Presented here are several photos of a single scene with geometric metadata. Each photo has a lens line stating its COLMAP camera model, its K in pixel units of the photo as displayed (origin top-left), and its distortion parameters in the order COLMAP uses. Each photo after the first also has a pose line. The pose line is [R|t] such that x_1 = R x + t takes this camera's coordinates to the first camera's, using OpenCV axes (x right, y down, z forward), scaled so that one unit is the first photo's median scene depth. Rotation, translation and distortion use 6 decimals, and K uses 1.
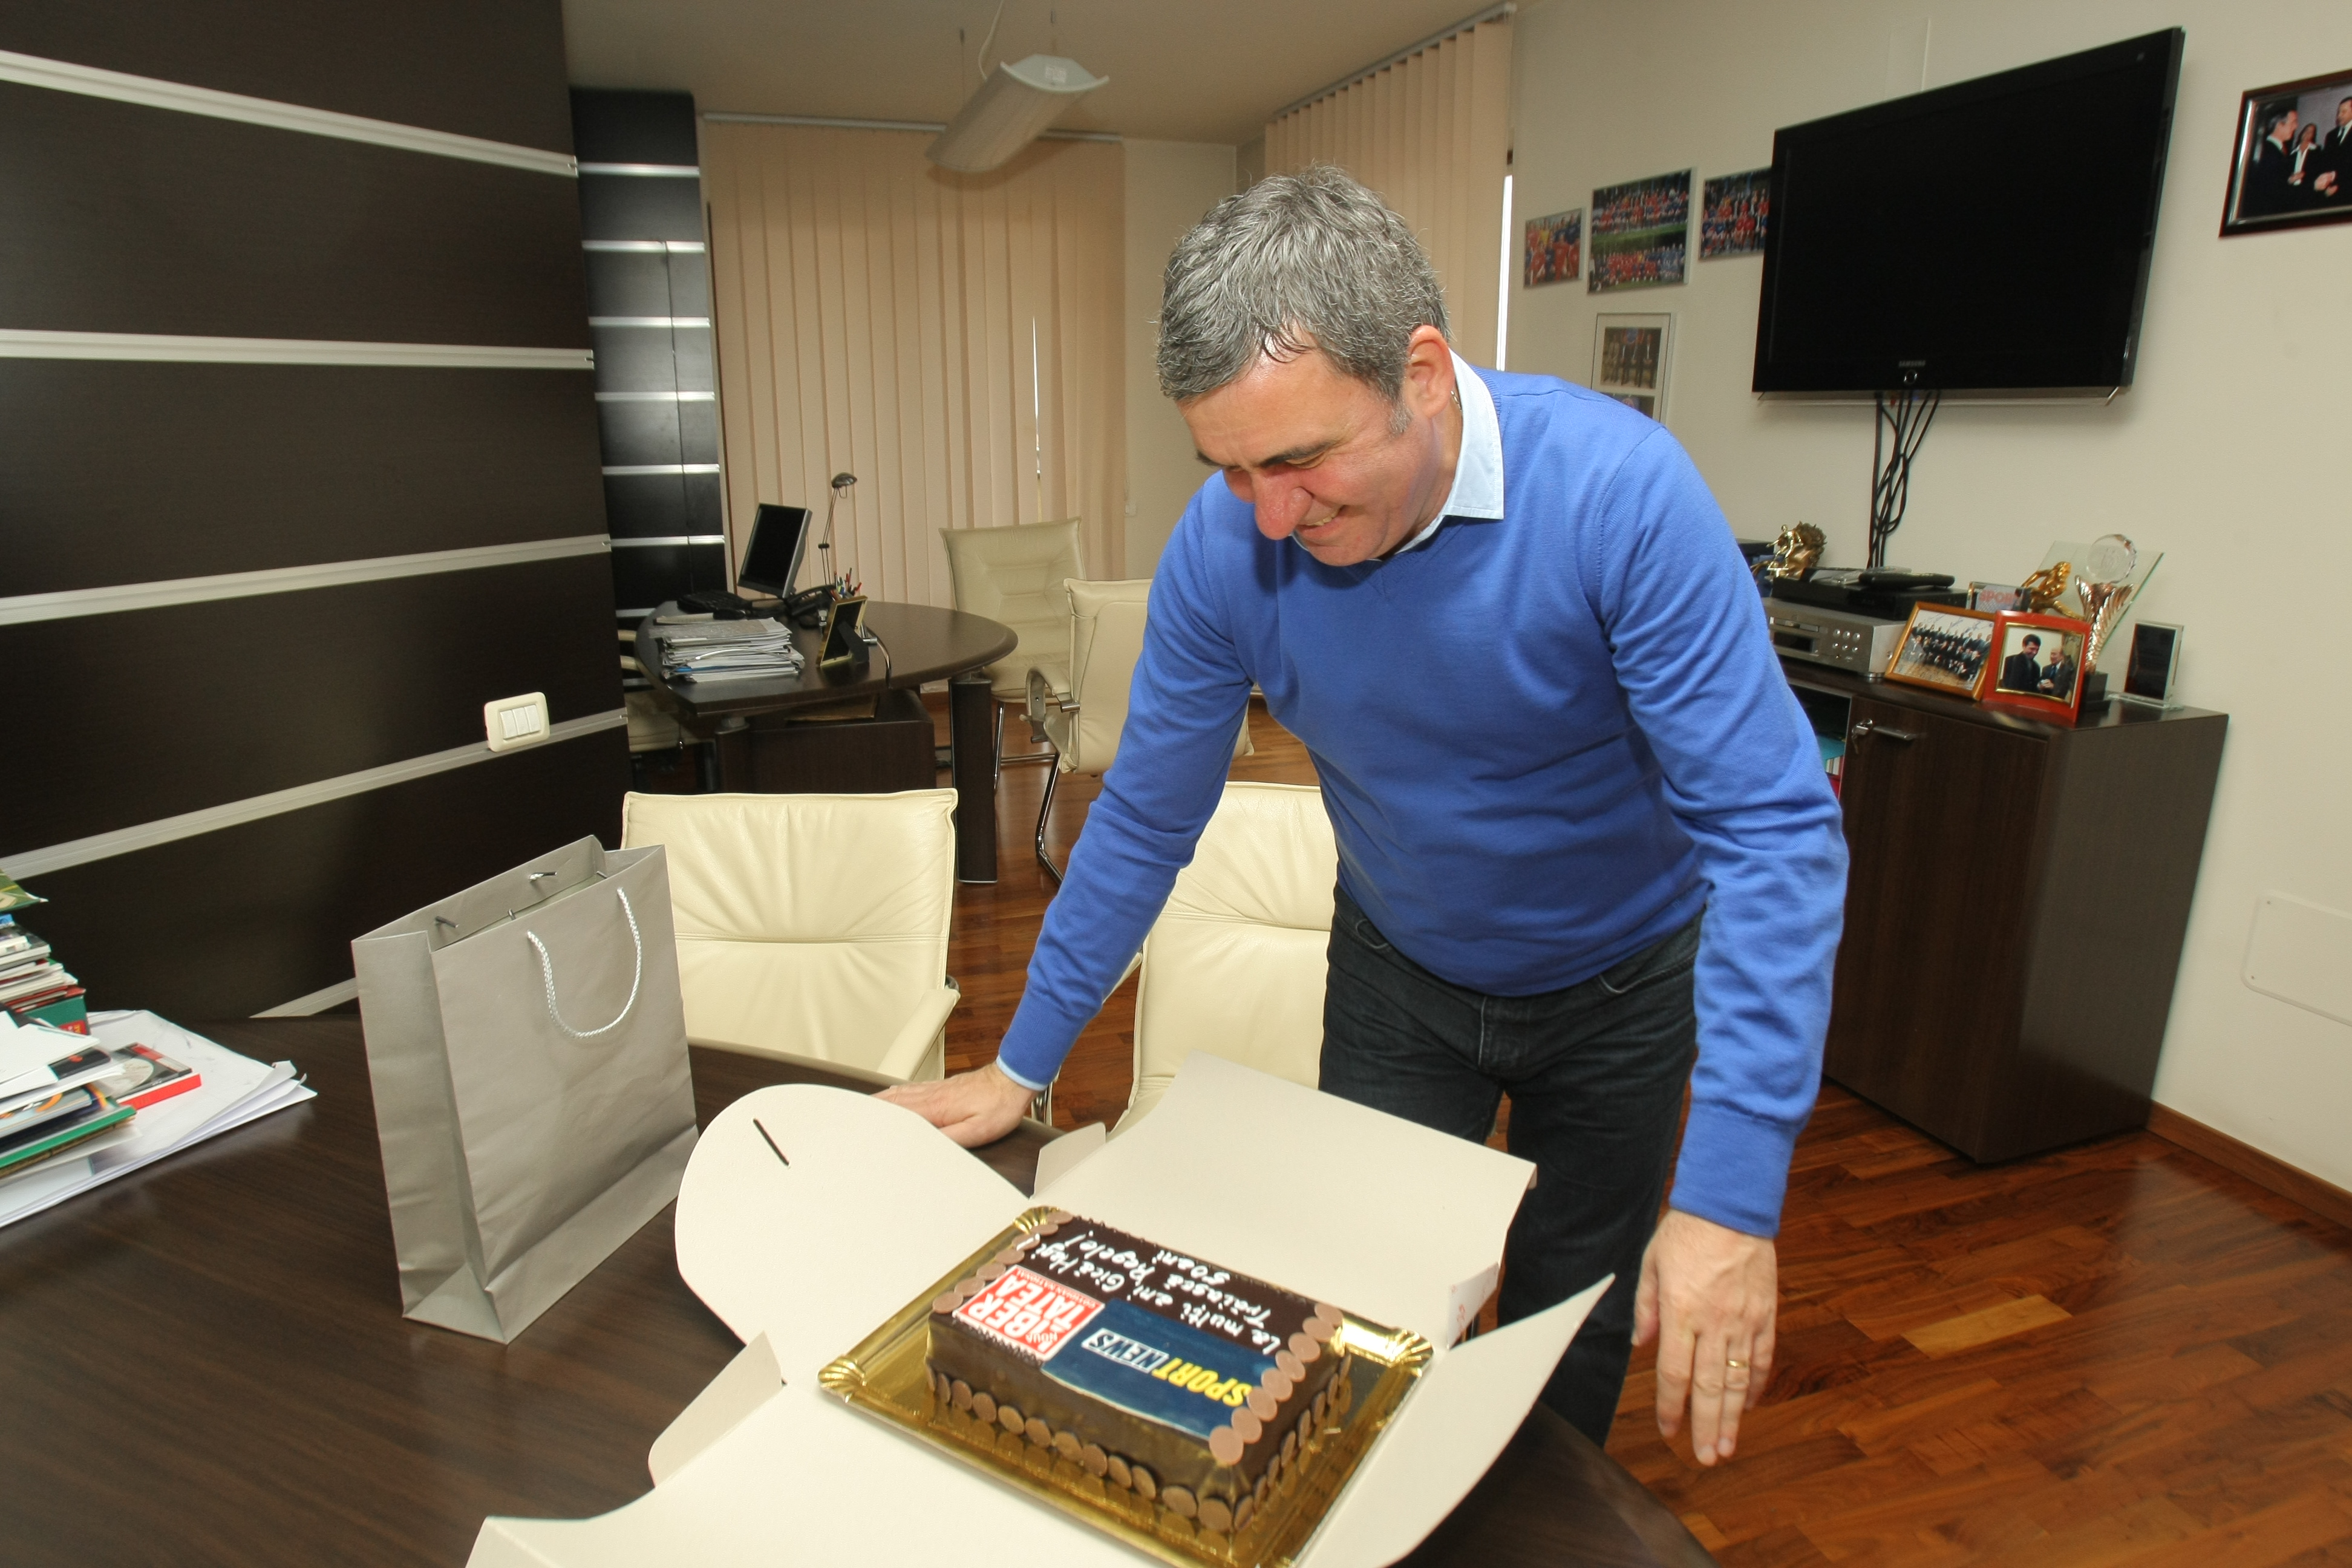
lens RADIAL K [[1386.7, 0, 1163.1], [0, 1386.7, 777.1], [0, 0, 1]] dist [-0.075468, 0.035008]
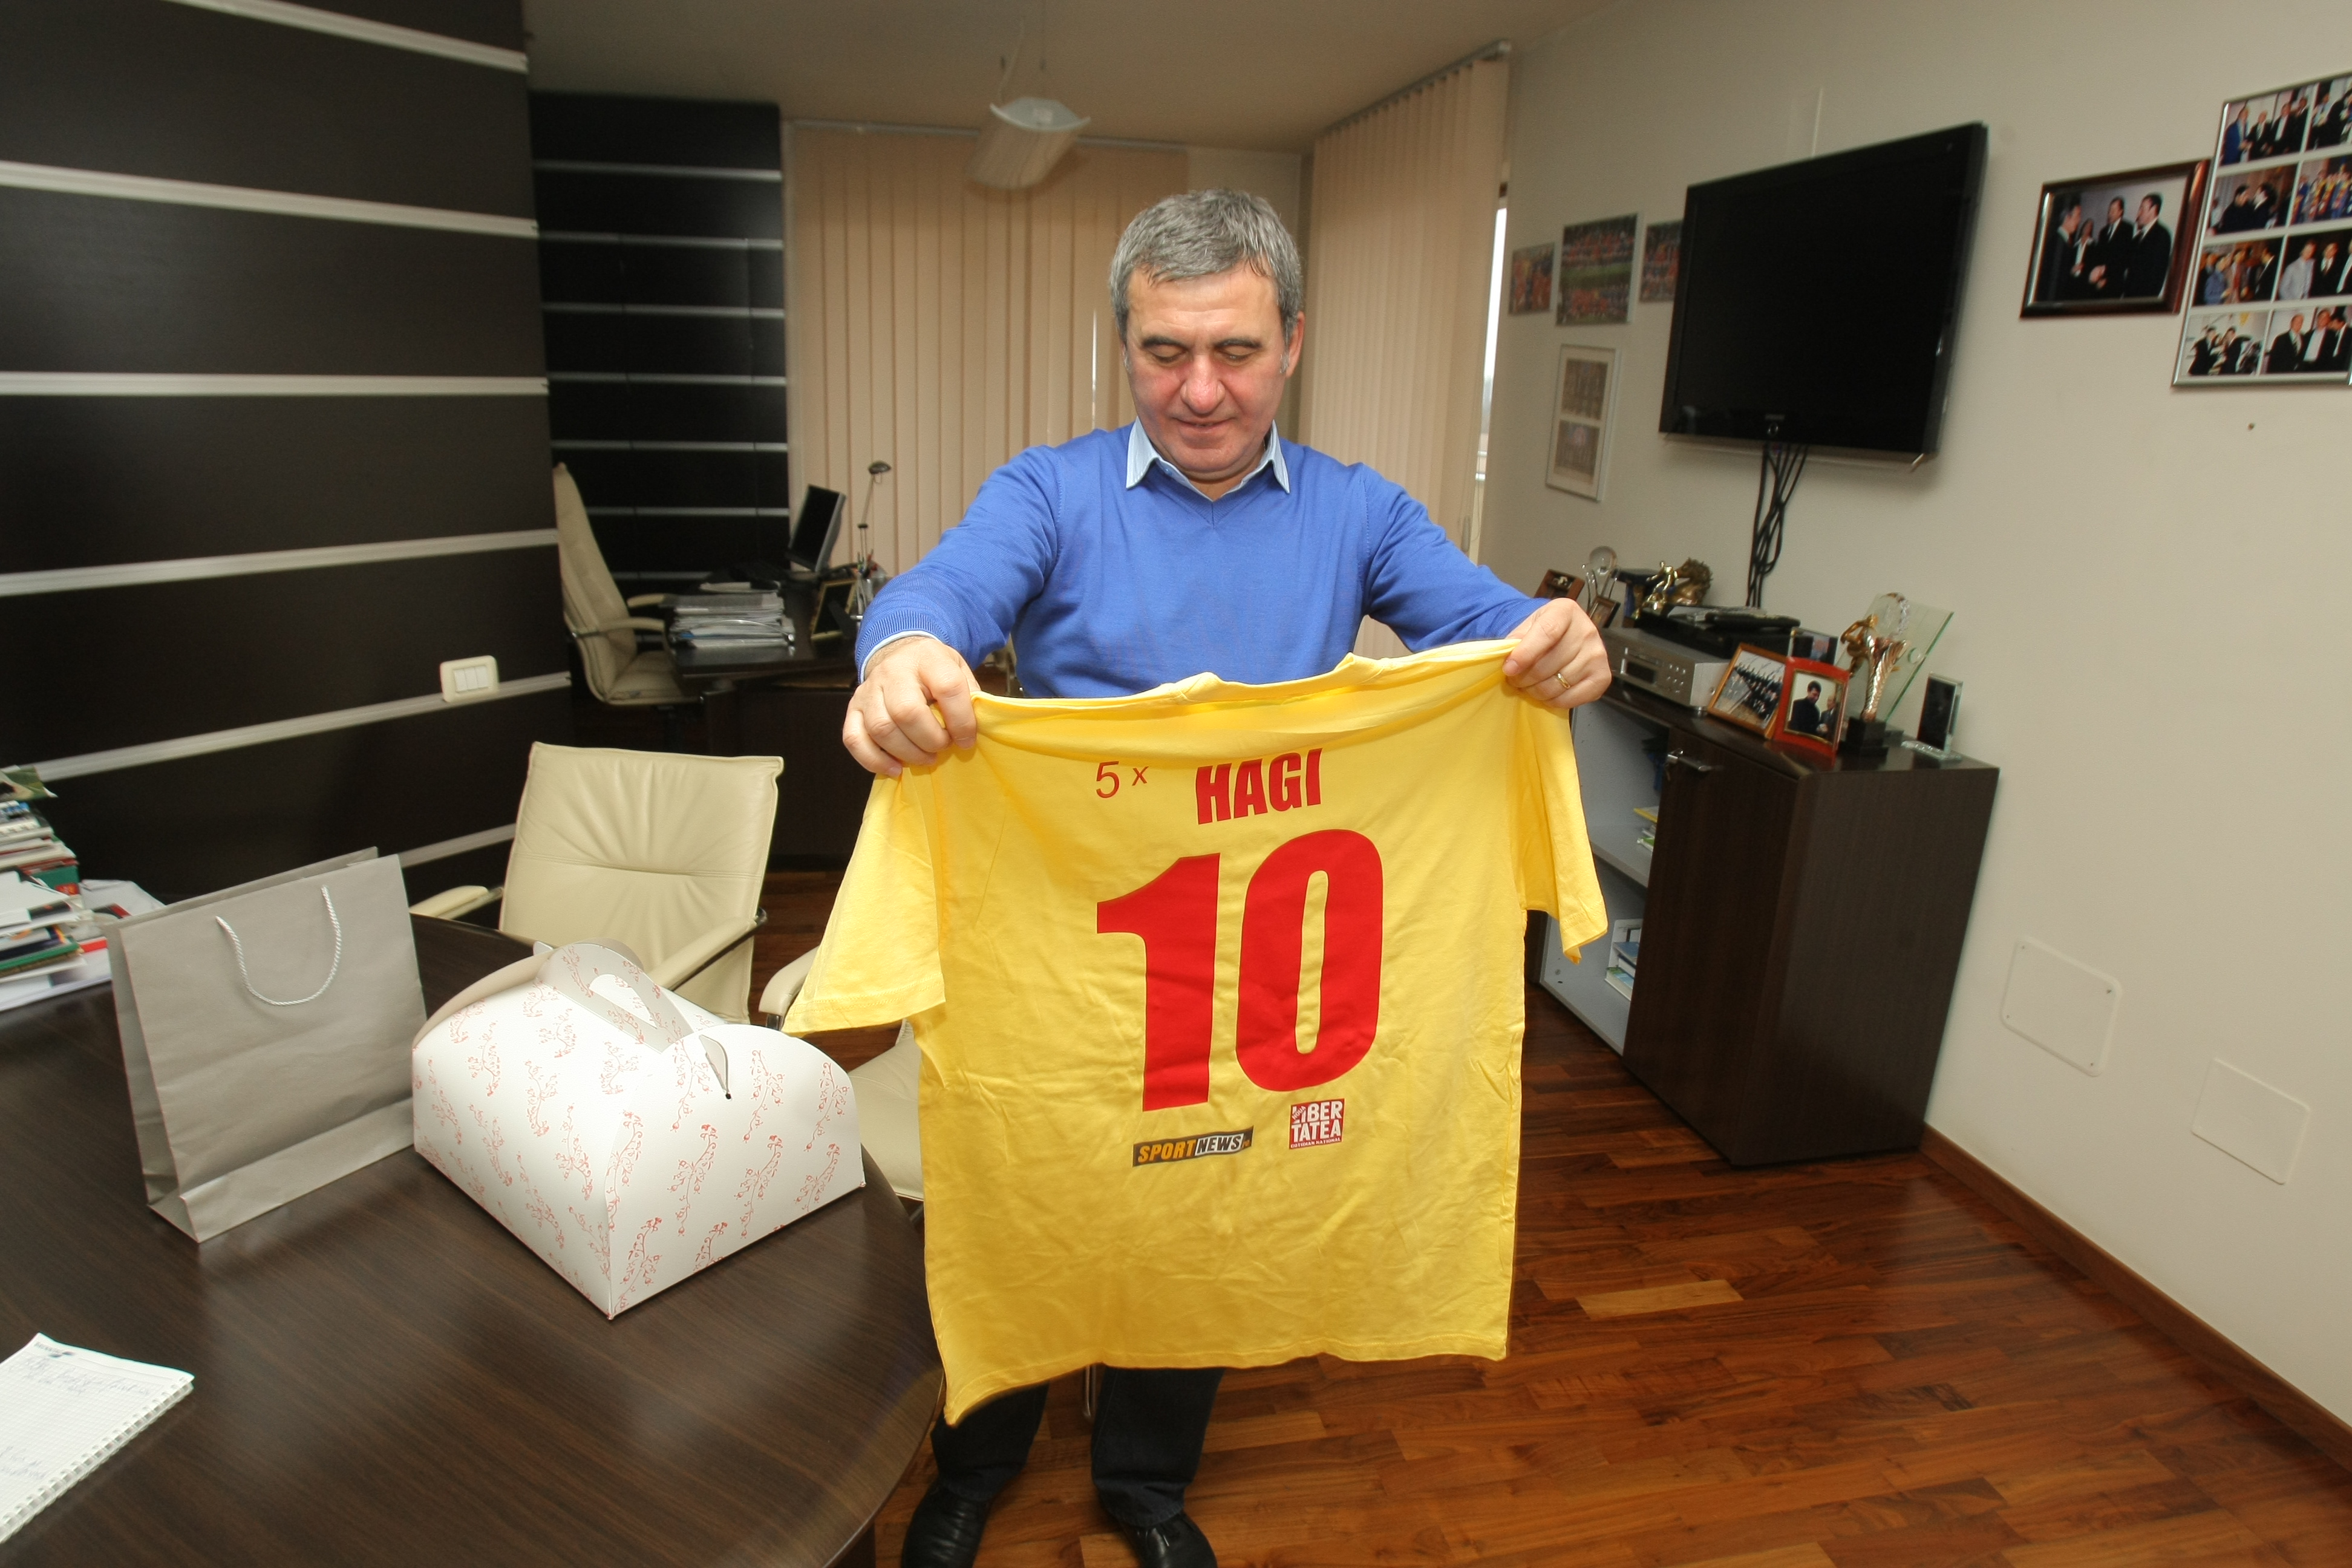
lens RADIAL K [[1386.7, 0, 1163.1], [0, 1386.7, 777.1], [0, 0, 1]] dist [-0.075468, 0.035008]
pose [[0.991582, 0.069361, -0.109339, 0.224933], [-0.067200, 0.997467, 0.023336, -0.017783], [0.110681, -0.015792, 0.993731, -0.123374]]
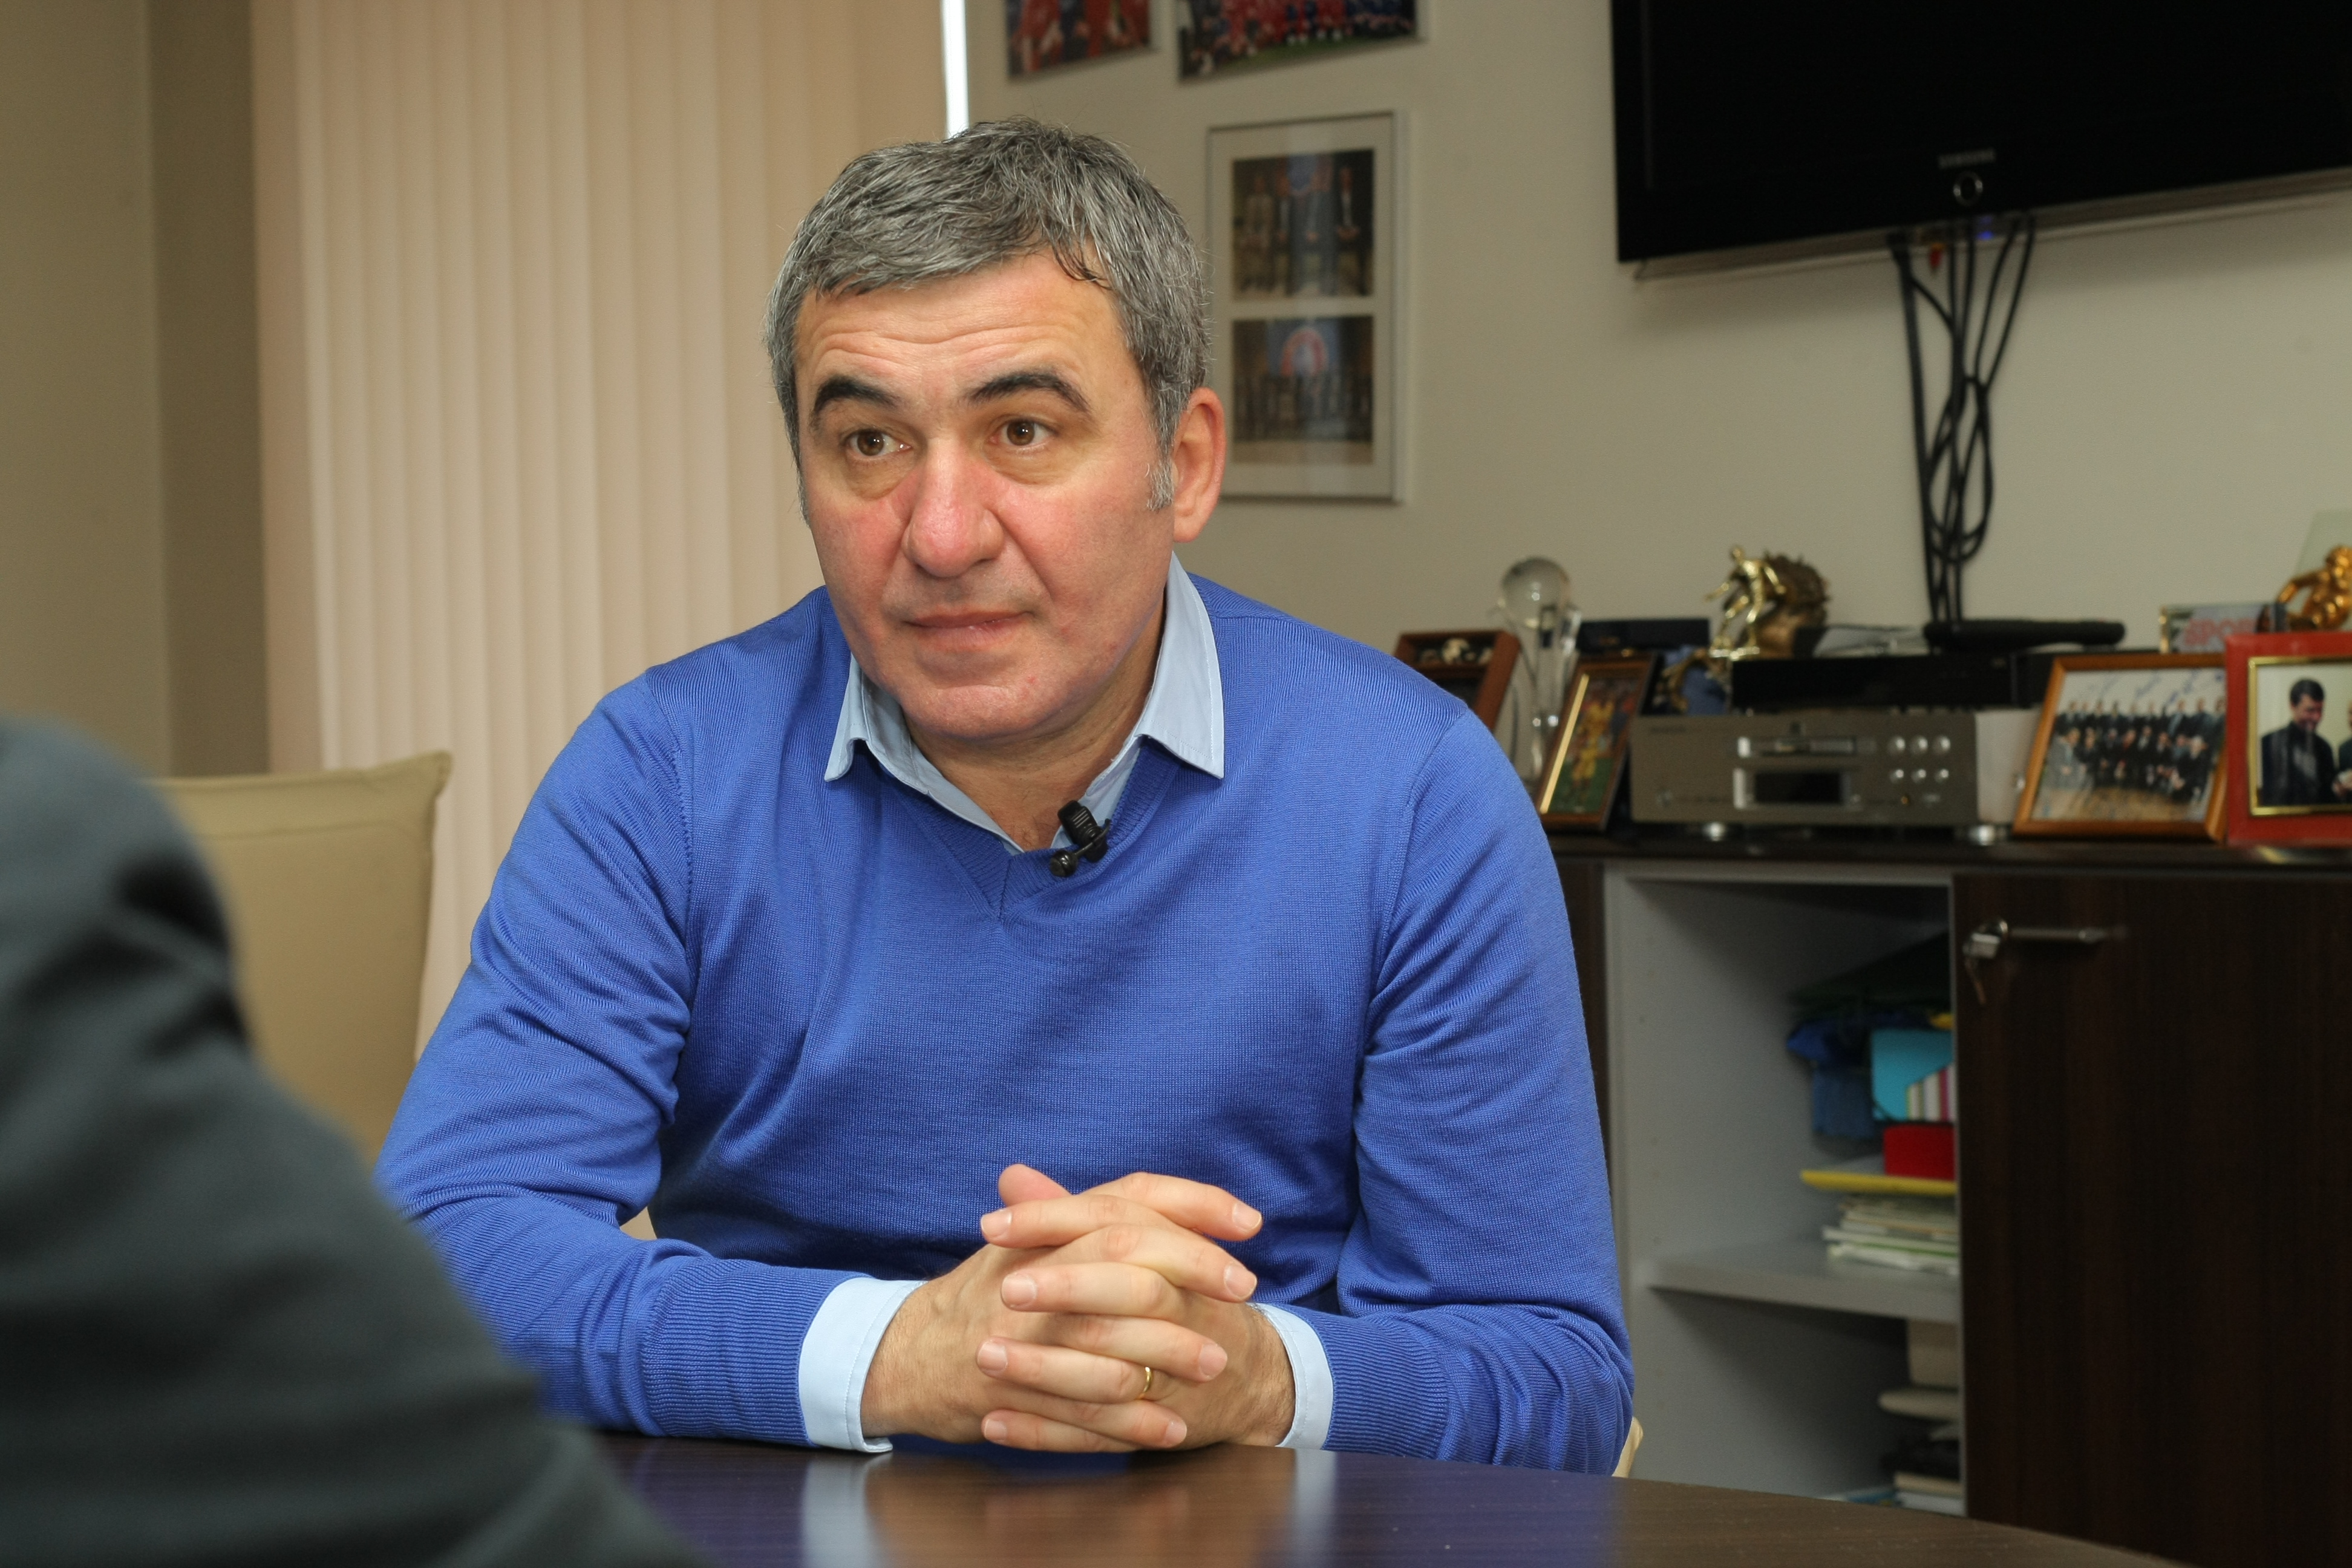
lens RADIAL K [[4465.1, 0, 1178.6], [0, 4465.1, 780.7], [0, 0, 1]] dist [-0.097957, -0.000856]
pose [[0.945952, -0.034156, 0.322504, -0.168515], [0.109358, 0.969790, -0.218054, 0.185796], [-0.305313, 0.241537, 0.921110, -0.212114]]
